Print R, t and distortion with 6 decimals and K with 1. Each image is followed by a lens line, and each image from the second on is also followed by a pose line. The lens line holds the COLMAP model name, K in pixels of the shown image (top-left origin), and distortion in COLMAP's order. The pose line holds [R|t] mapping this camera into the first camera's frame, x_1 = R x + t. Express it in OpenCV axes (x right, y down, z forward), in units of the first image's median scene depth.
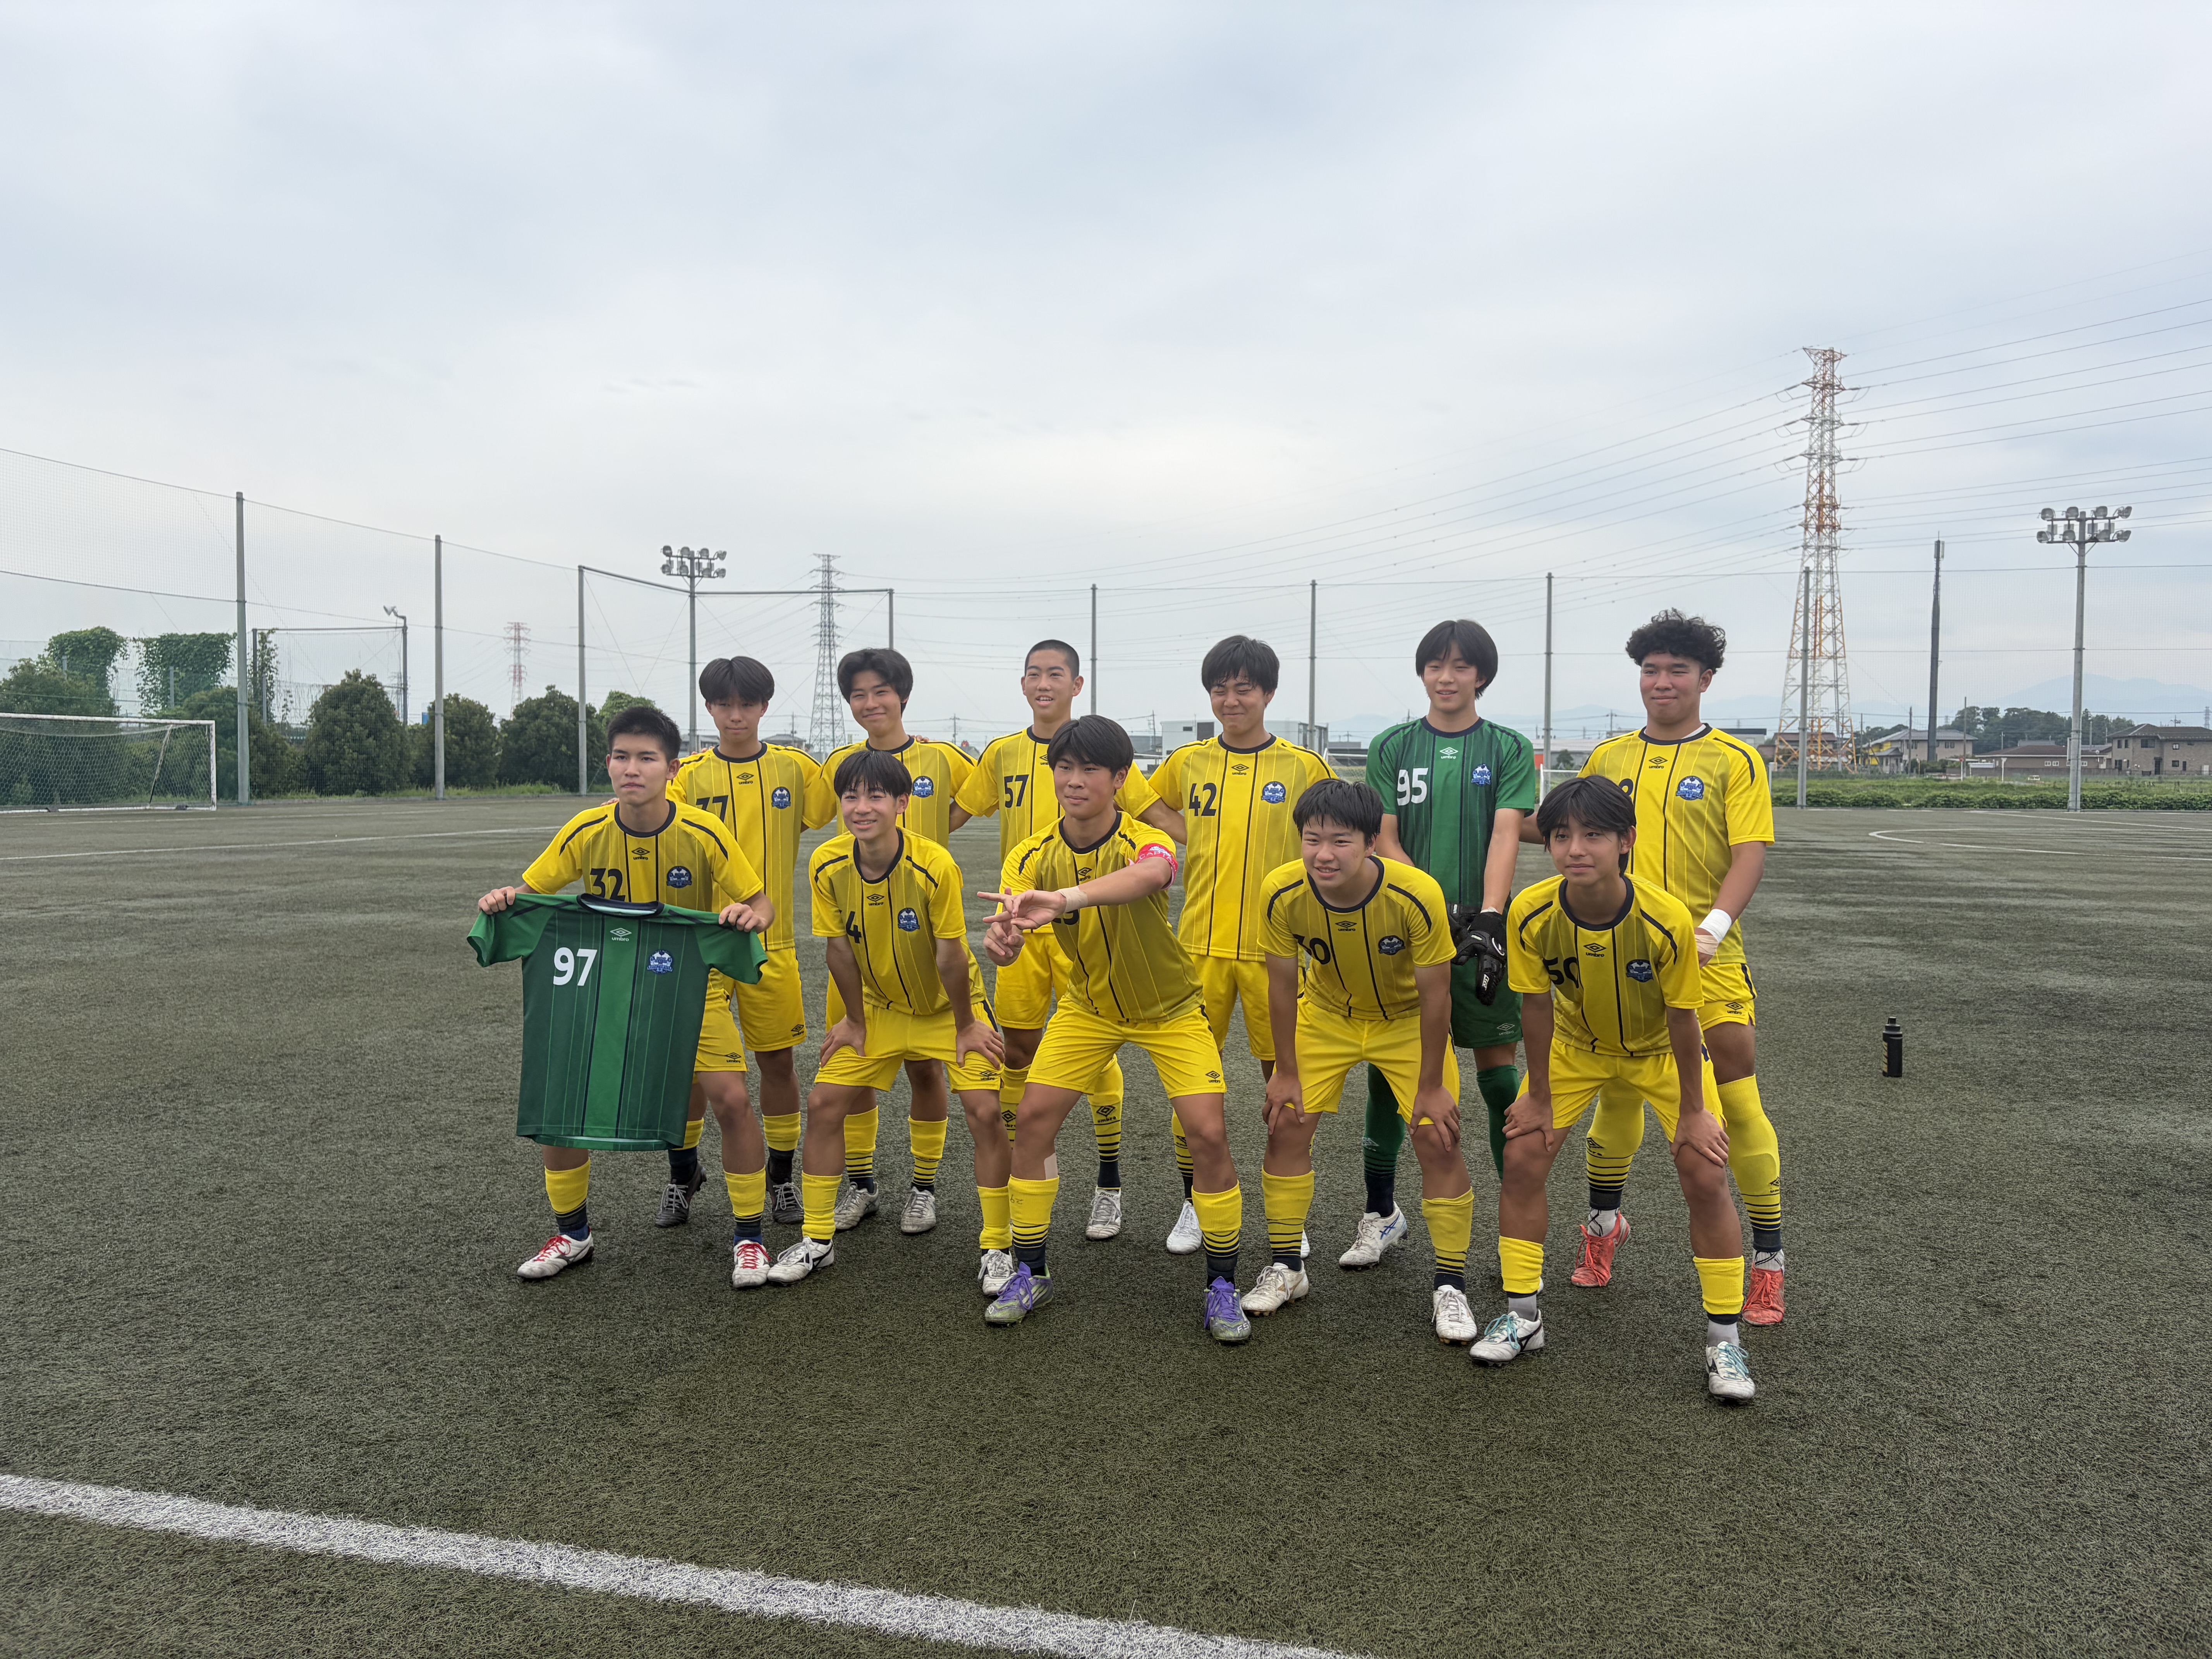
lens RADIAL K [[1643.2, 0, 1086.1], [0, 1643.2, 826.9], [0, 0, 1]] dist [0.005186, -0.004450]
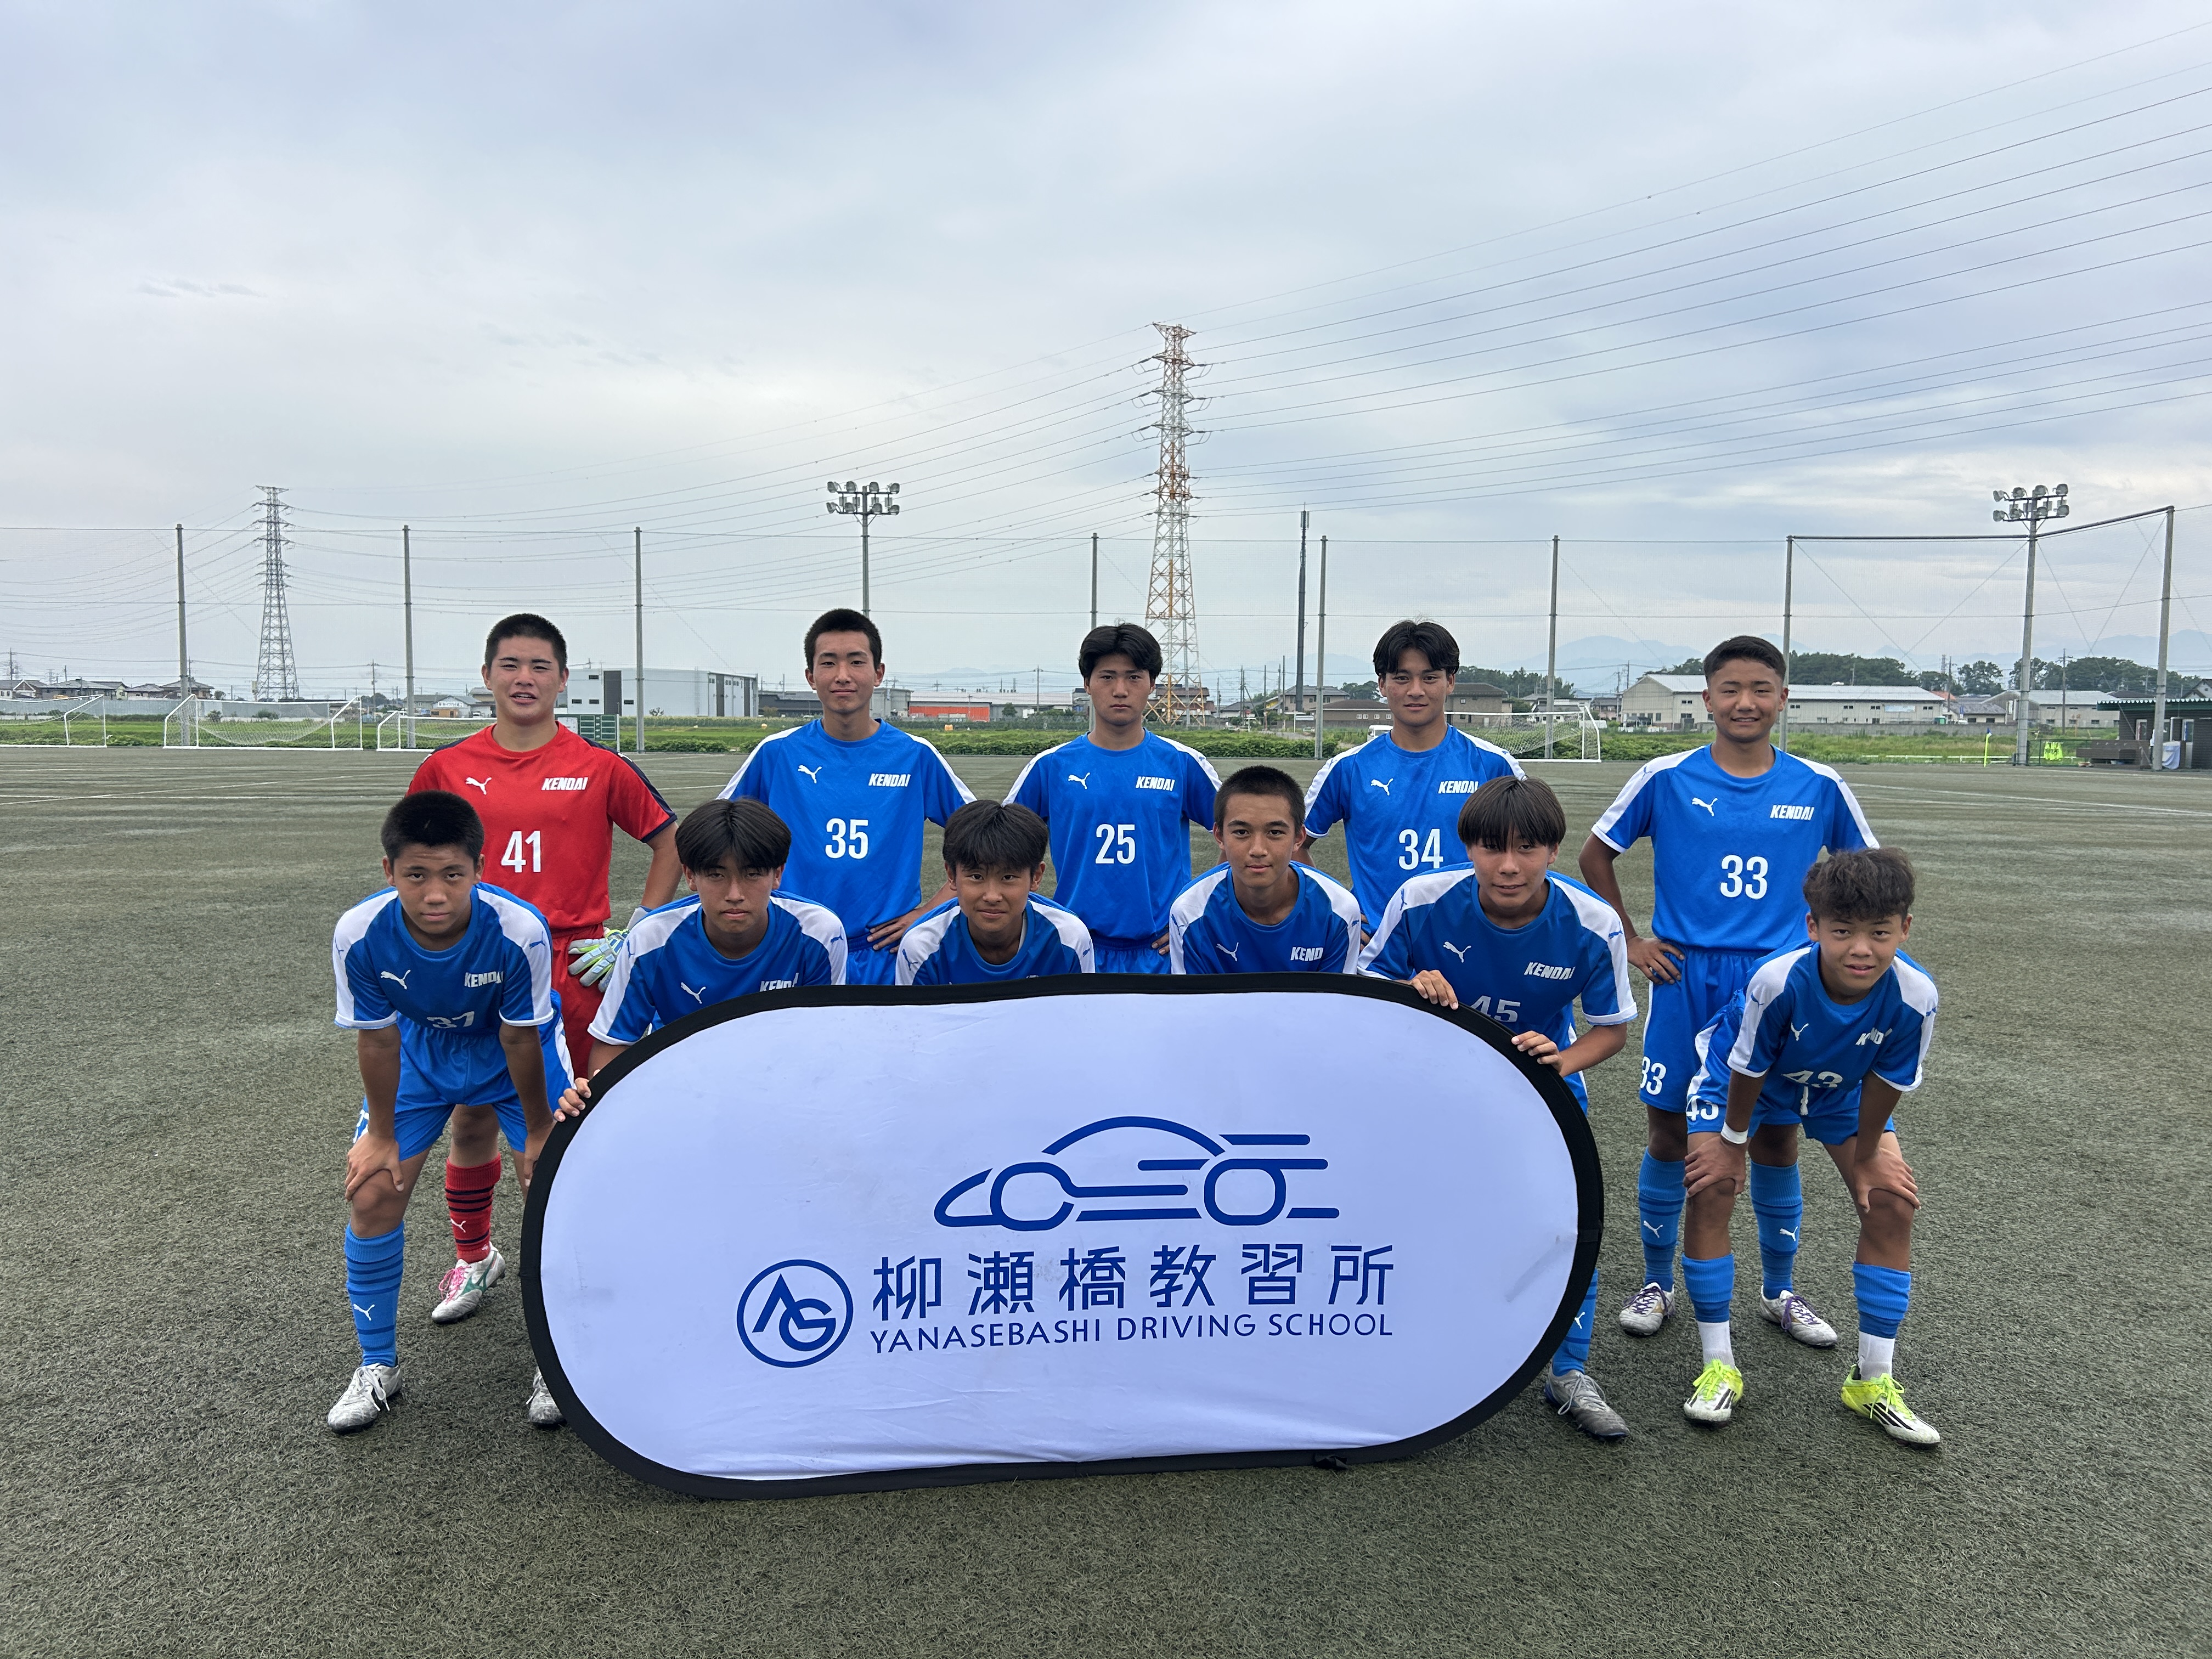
lens RADIAL K [[1633.8, 0, 1051.1], [0, 1633.8, 863.5], [0, 0, 1]] dist [0.035779, -0.025476]
pose [[0.974080, -0.017443, 0.225532, 0.125911], [0.005823, 0.998626, 0.052085, 0.001918], [-0.226131, -0.049422, 0.972842, -0.033181]]
